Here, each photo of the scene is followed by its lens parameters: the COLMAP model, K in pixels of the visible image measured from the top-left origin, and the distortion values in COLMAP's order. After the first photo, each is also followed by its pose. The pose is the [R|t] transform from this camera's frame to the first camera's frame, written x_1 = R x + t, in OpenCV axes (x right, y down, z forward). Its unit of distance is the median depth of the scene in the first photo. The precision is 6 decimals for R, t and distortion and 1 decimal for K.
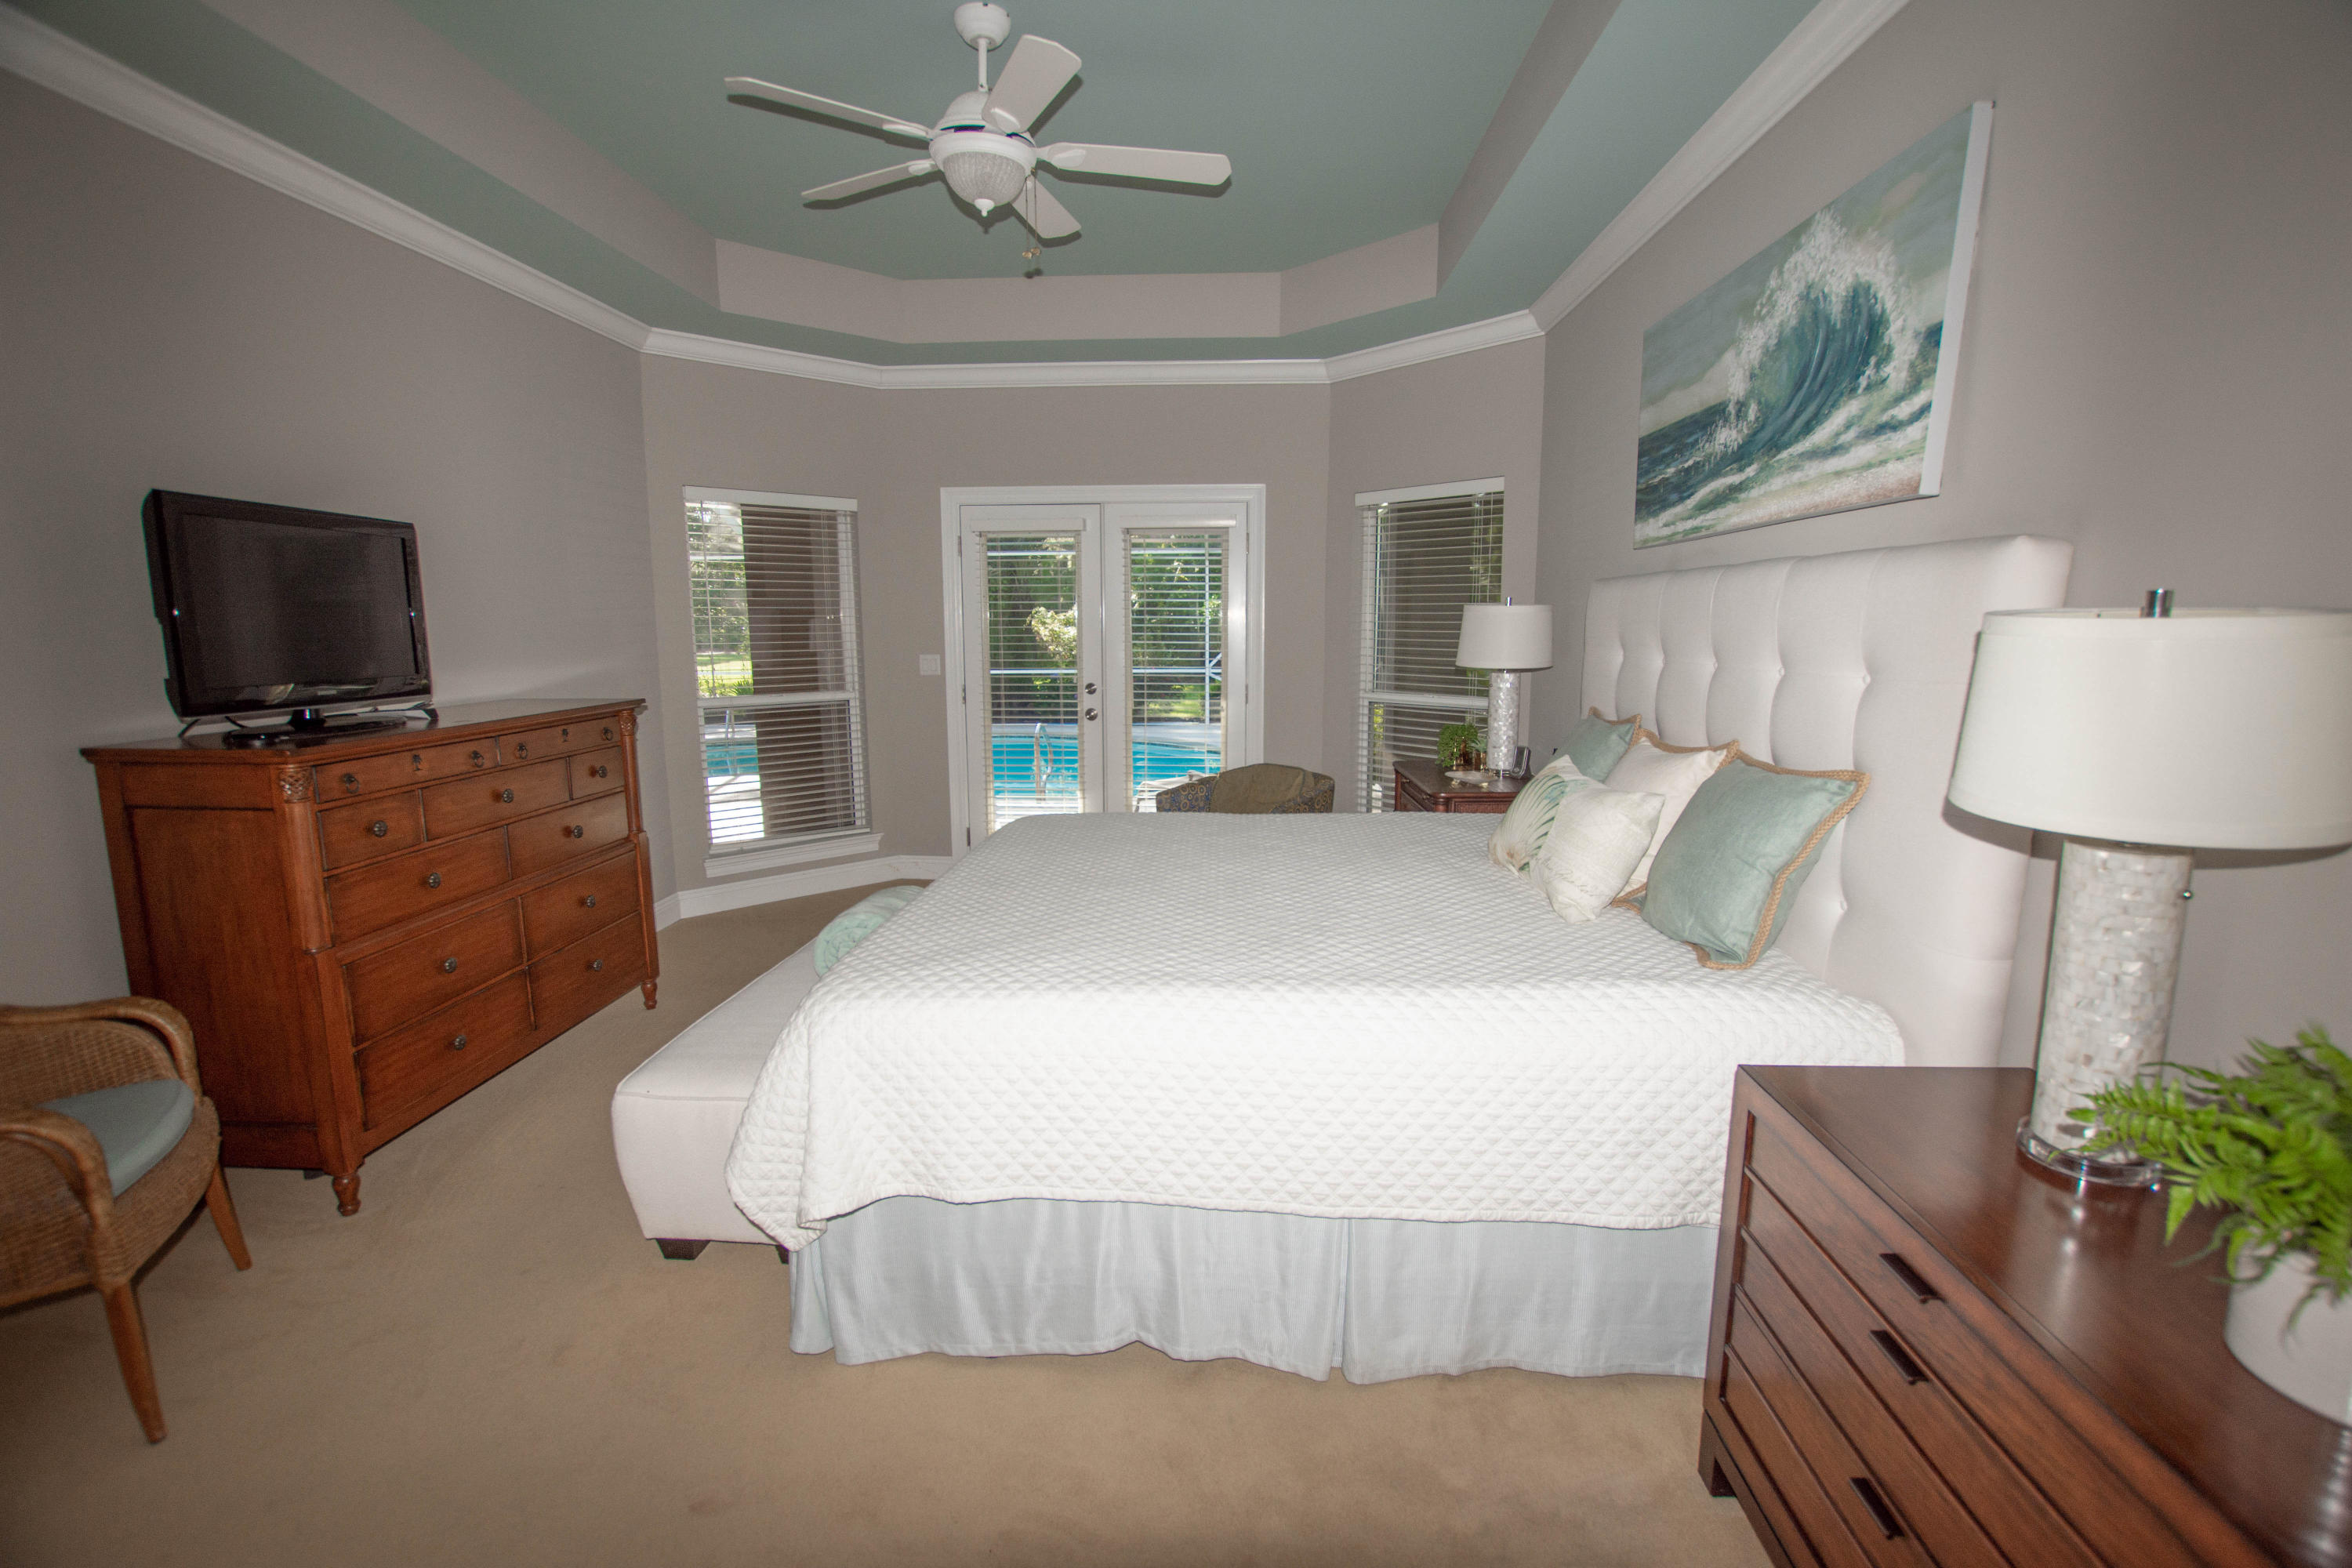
lens RADIAL K [[1036.0, 0, 1188.3], [0, 1036.0, 779.0], [0, 0, 1]] dist [-0.032842, 0.005558]
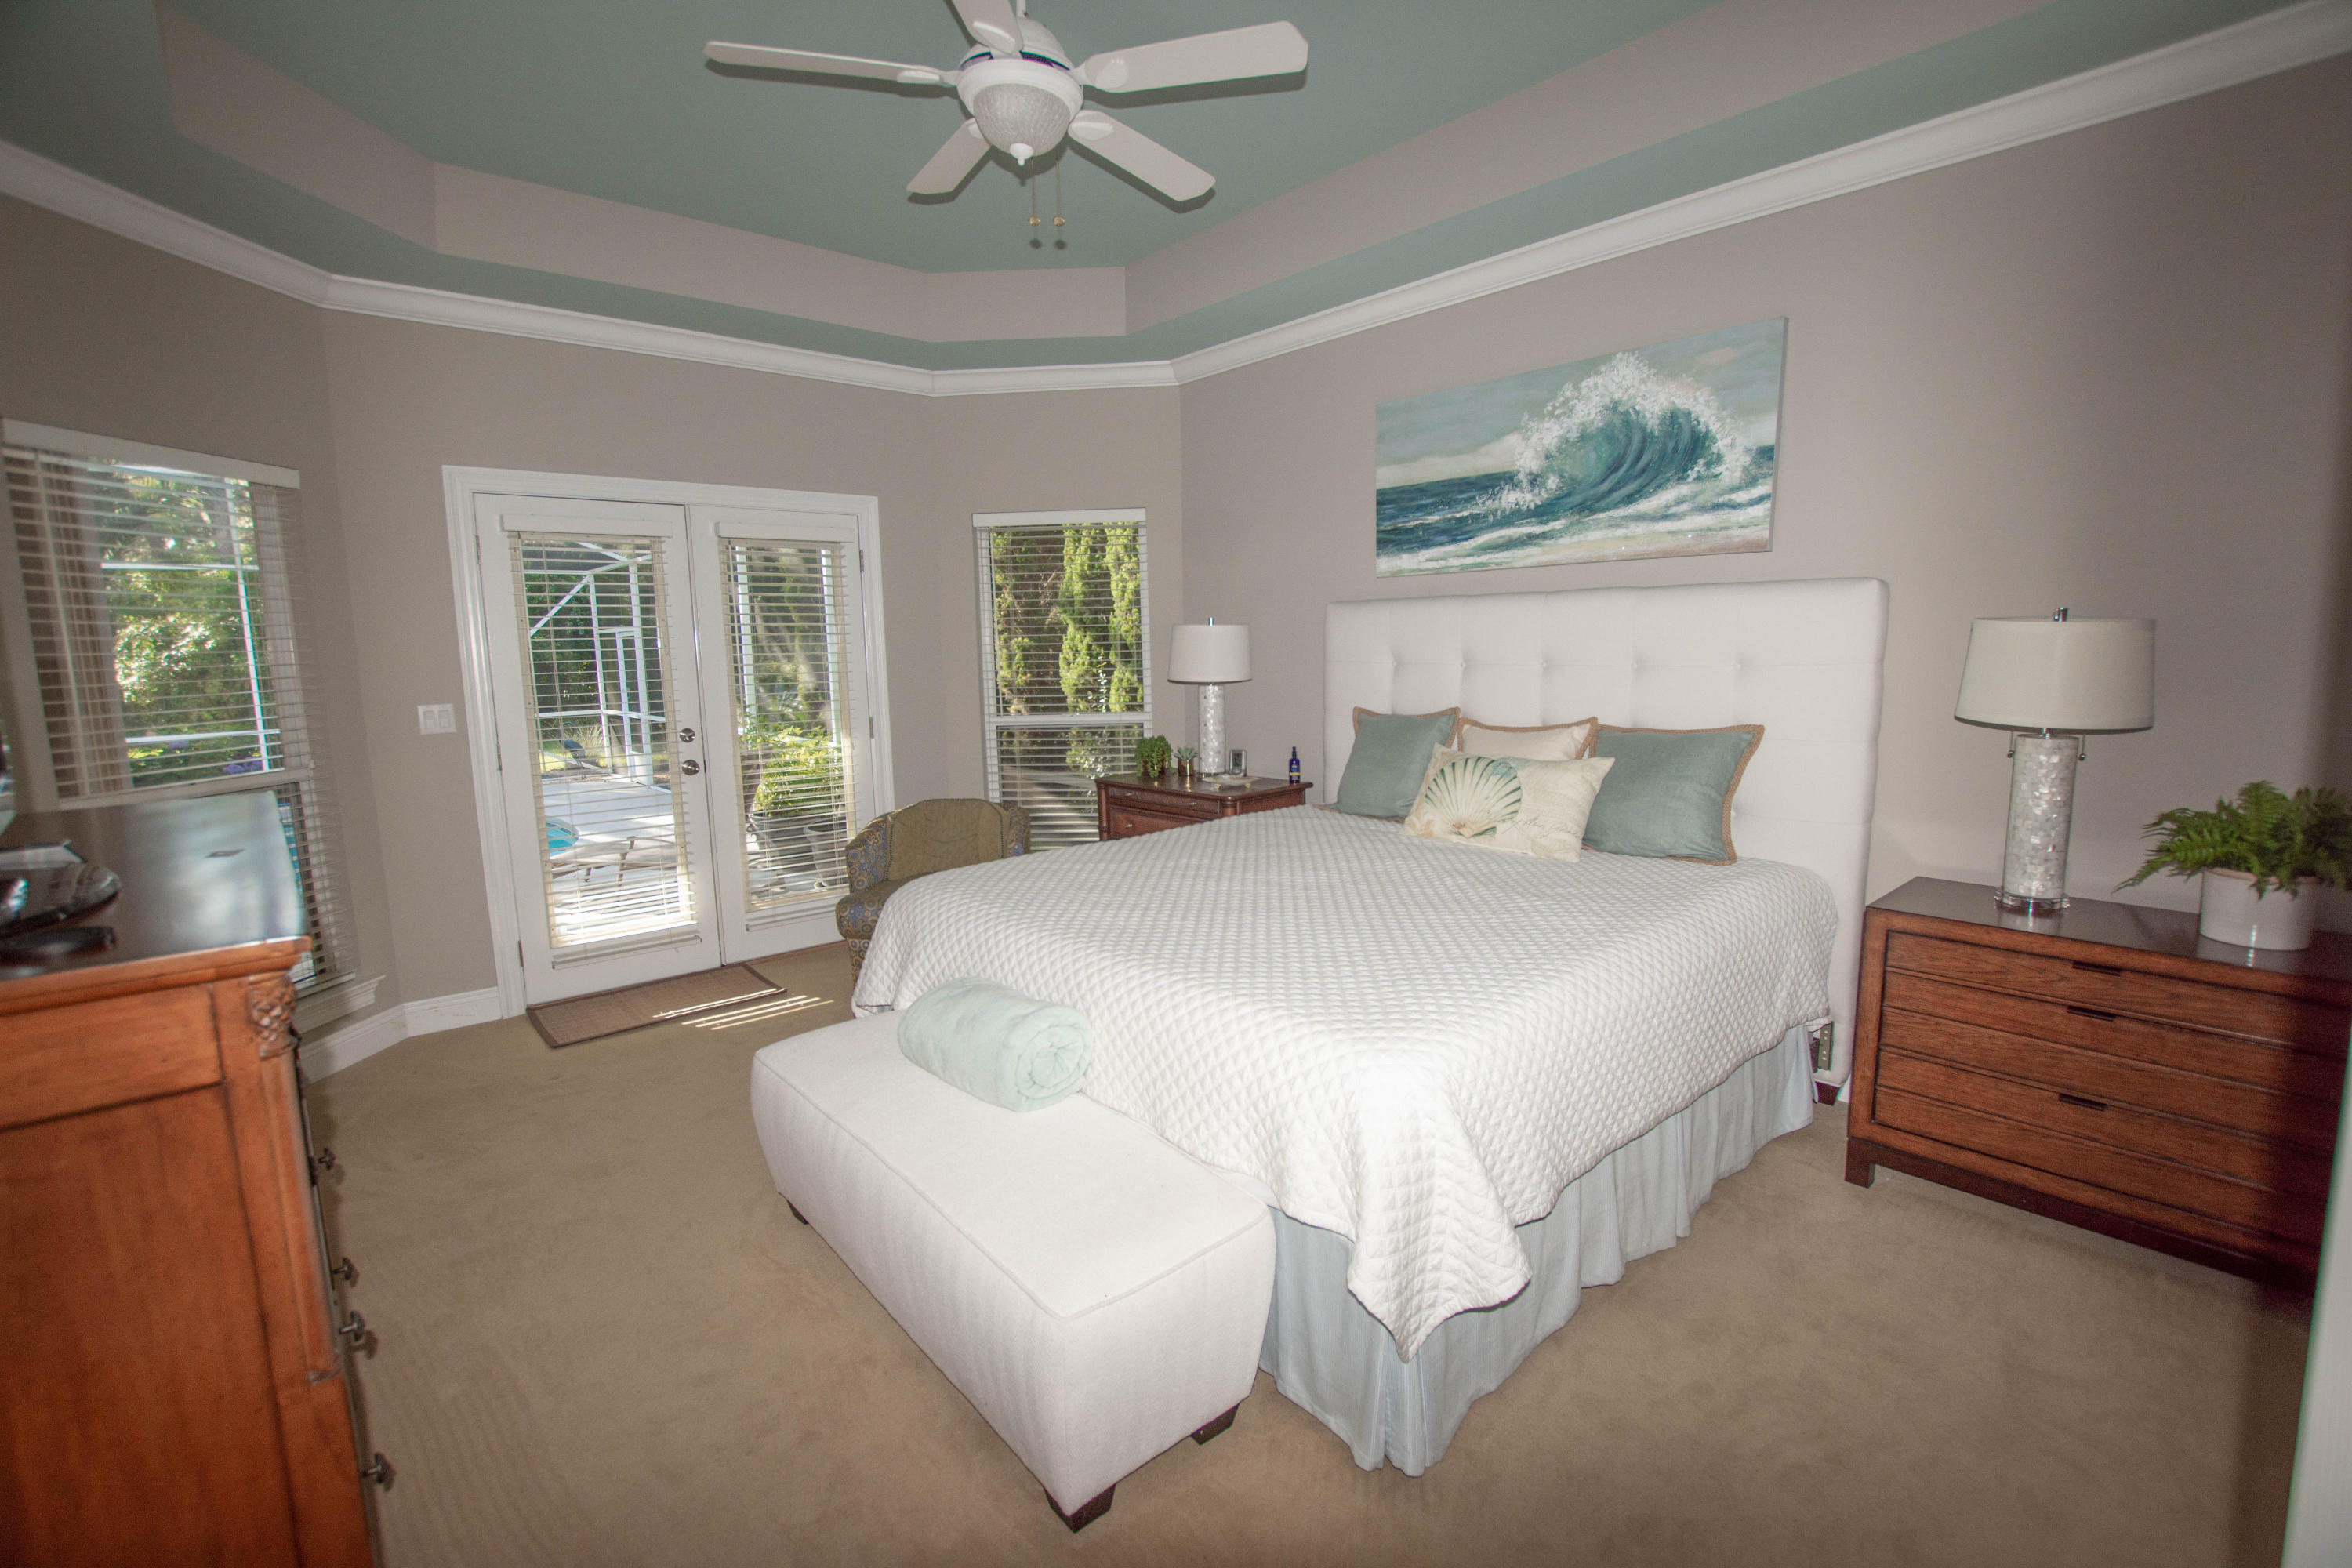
lens RADIAL K [[1036.0, 0, 1188.3], [0, 1036.0, 779.0], [0, 0, 1]] dist [-0.032842, 0.005558]
pose [[0.713993, -0.105374, 0.692178, -0.807957], [0.124152, 0.991998, 0.022952, -0.052222], [-0.689057, 0.069548, 0.721362, 0.357286]]
